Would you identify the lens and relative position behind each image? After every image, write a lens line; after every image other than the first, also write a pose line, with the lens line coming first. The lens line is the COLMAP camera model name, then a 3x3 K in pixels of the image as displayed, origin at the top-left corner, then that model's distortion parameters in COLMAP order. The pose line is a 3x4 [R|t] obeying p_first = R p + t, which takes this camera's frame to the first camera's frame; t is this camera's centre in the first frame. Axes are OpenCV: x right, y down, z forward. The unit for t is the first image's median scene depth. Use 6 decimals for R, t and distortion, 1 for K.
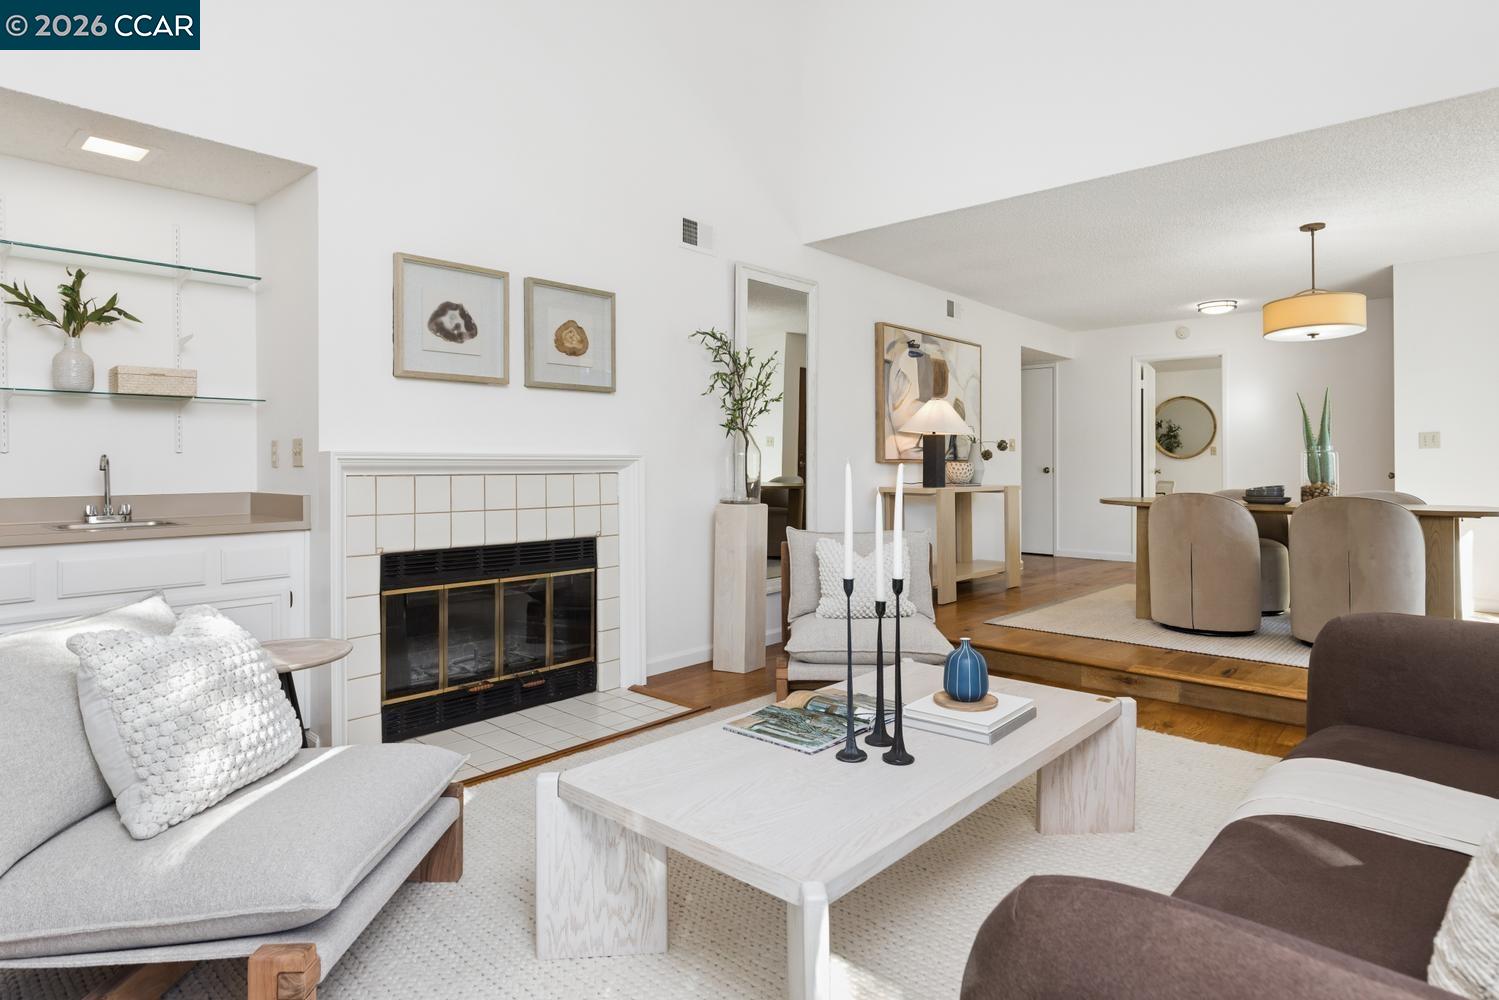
lens RADIAL K [[836.7, 0, 741.6], [0, 836.7, 460.9], [0, 0, 1]] dist [-0.004078, 0.000260]
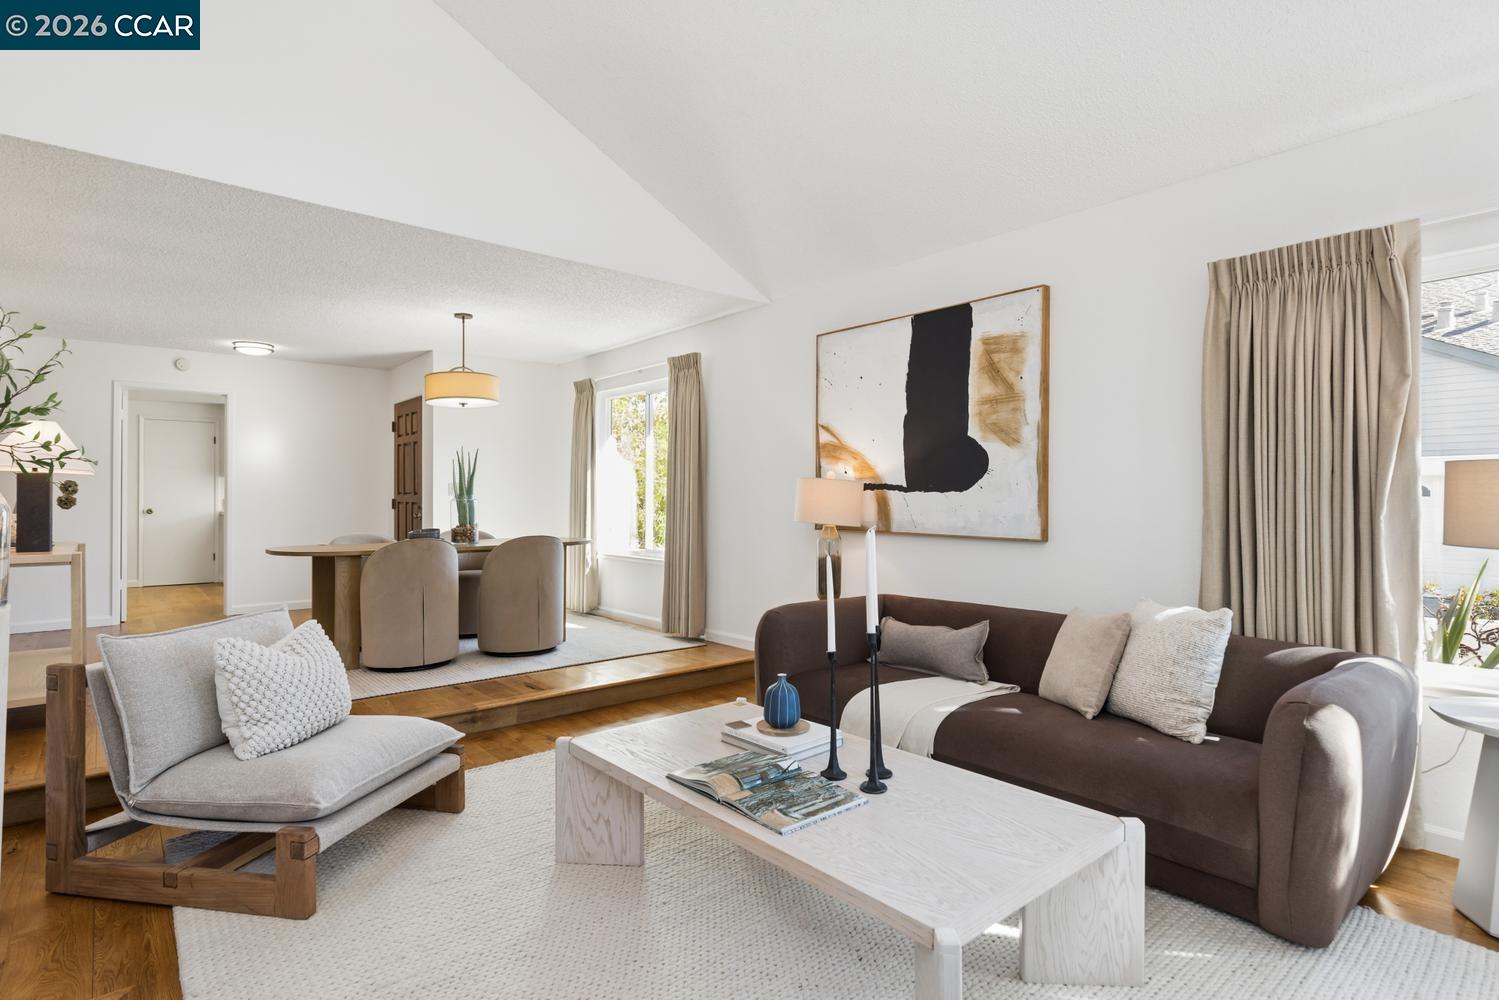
lens RADIAL K [[778.0, 0, 757.1], [0, 778.0, 497.0], [0, 0, 1]] dist [0.006841, 0.001218]
pose [[0.133716, -0.003104, 0.991015, -0.477599], [-0.002243, 0.999992, 0.003435, -0.024687], [-0.991017, -0.002682, 0.133708, 0.514569]]
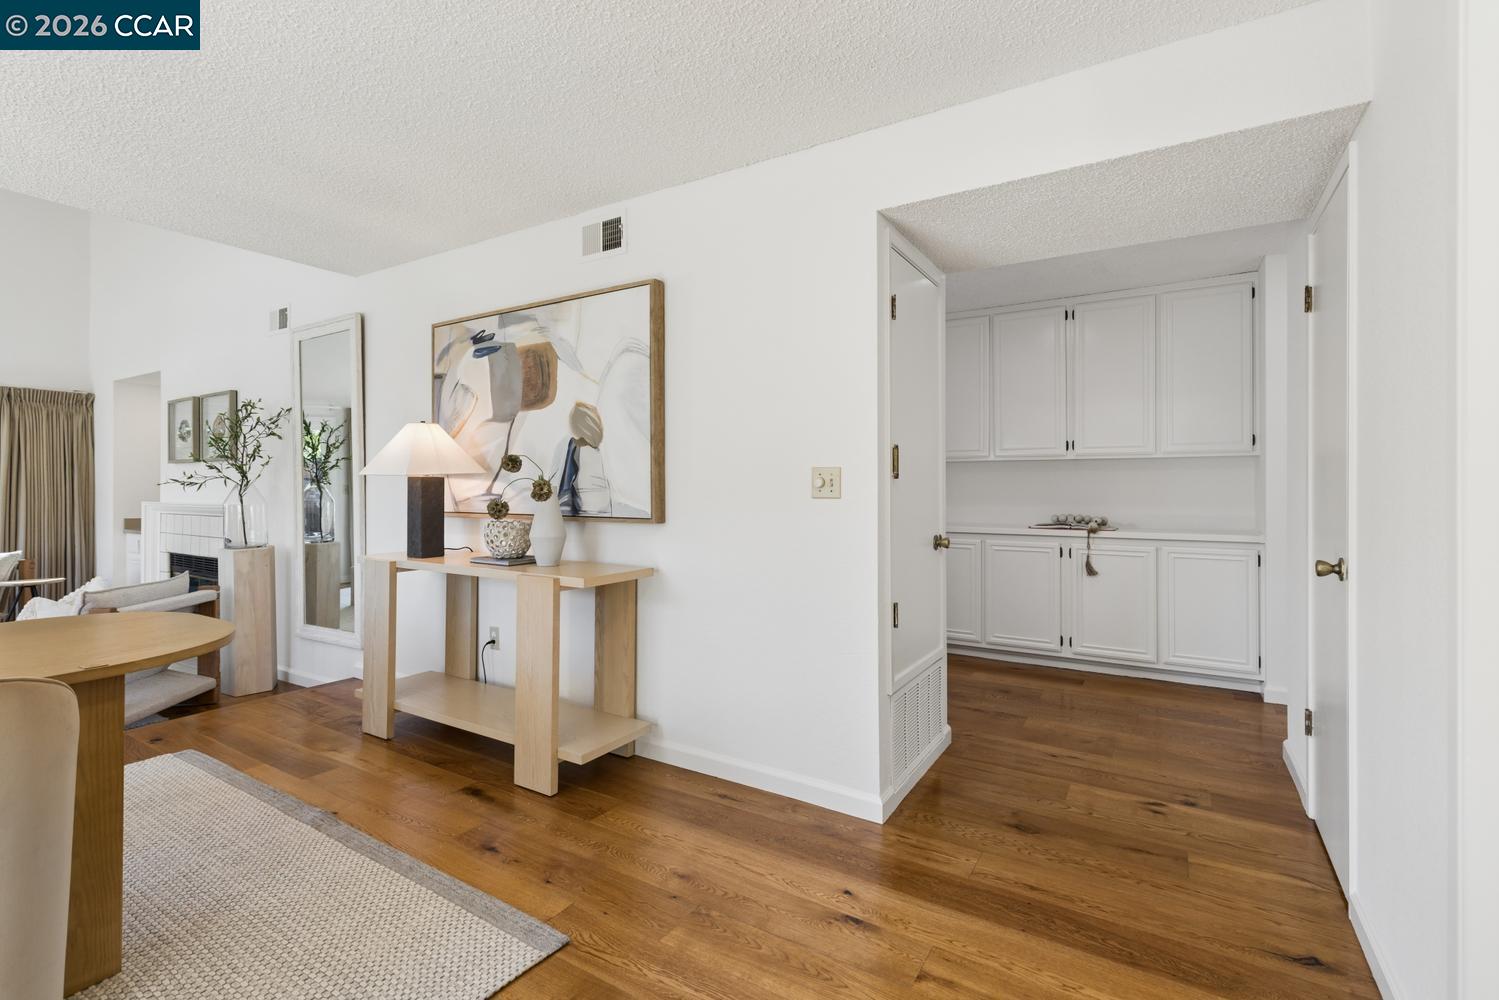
lens RADIAL K [[676.7, 0, 750.3], [0, 676.7, 475.5], [0, 0, 1]] dist [-0.003878, 0.001186]
pose [[0.194702, -0.011459, -0.980795, 1.163649], [0.008337, 0.999915, -0.010028, -0.036267], [0.980827, -0.006224, 0.194781, 1.676813]]
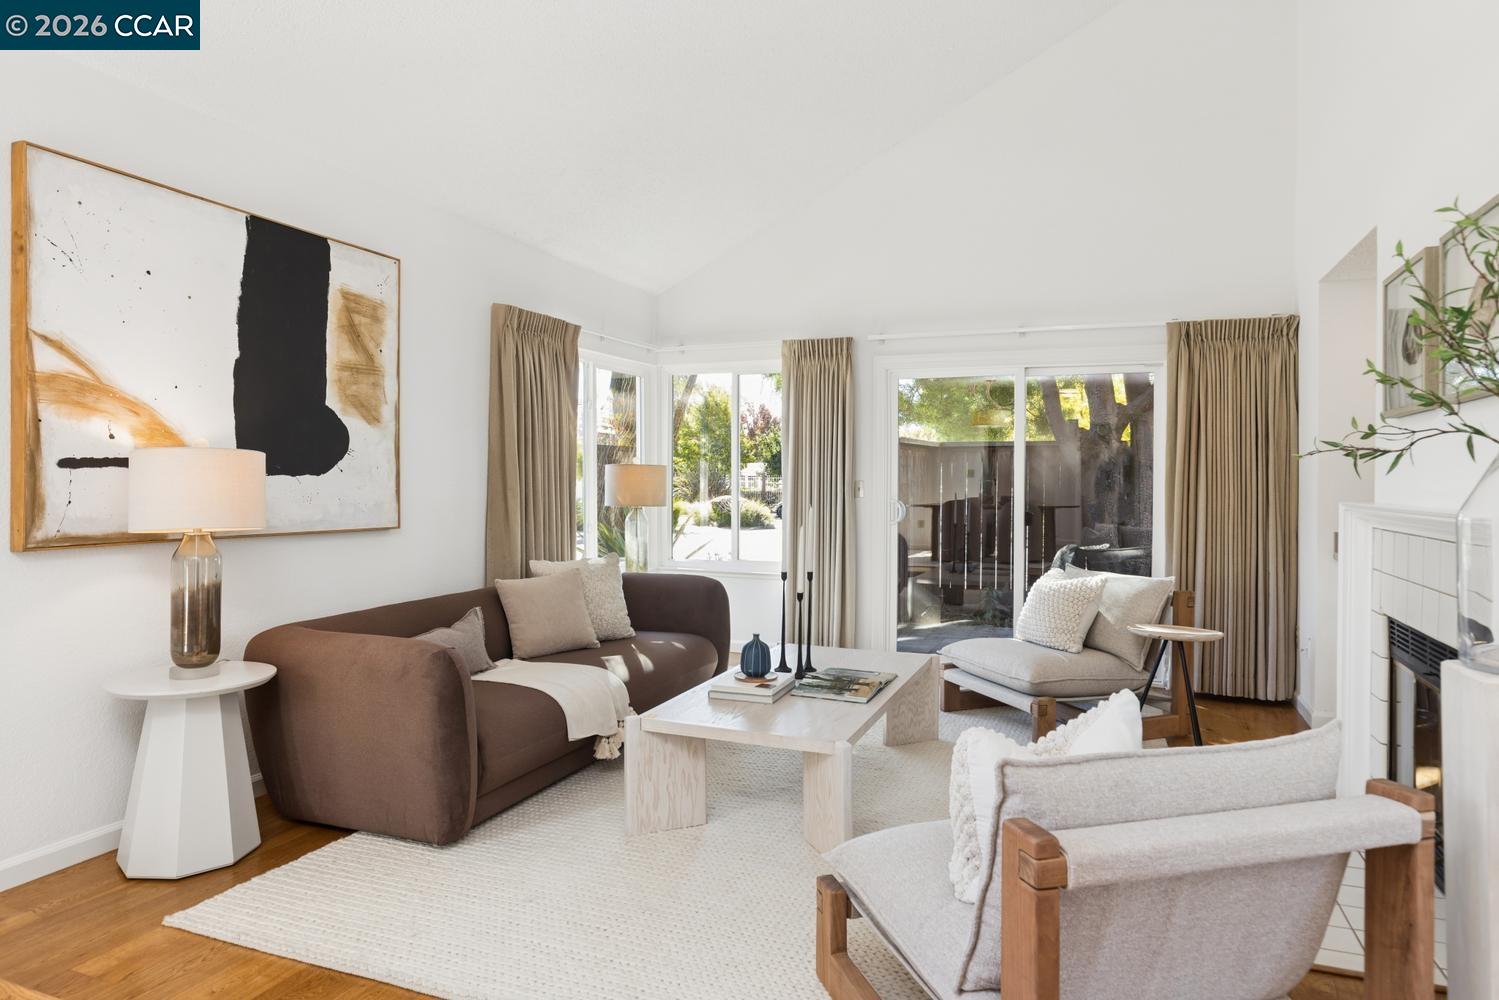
lens RADIAL K [[882.6, 0, 740.7], [0, 882.6, 485.6], [0, 0, 1]] dist [-0.014591, 0.000118]
pose [[-0.942067, -0.003639, -0.335406, 0.430420], [-0.005202, 0.999979, 0.003761, -0.023930], [0.335385, 0.005288, -0.942066, 1.350424]]
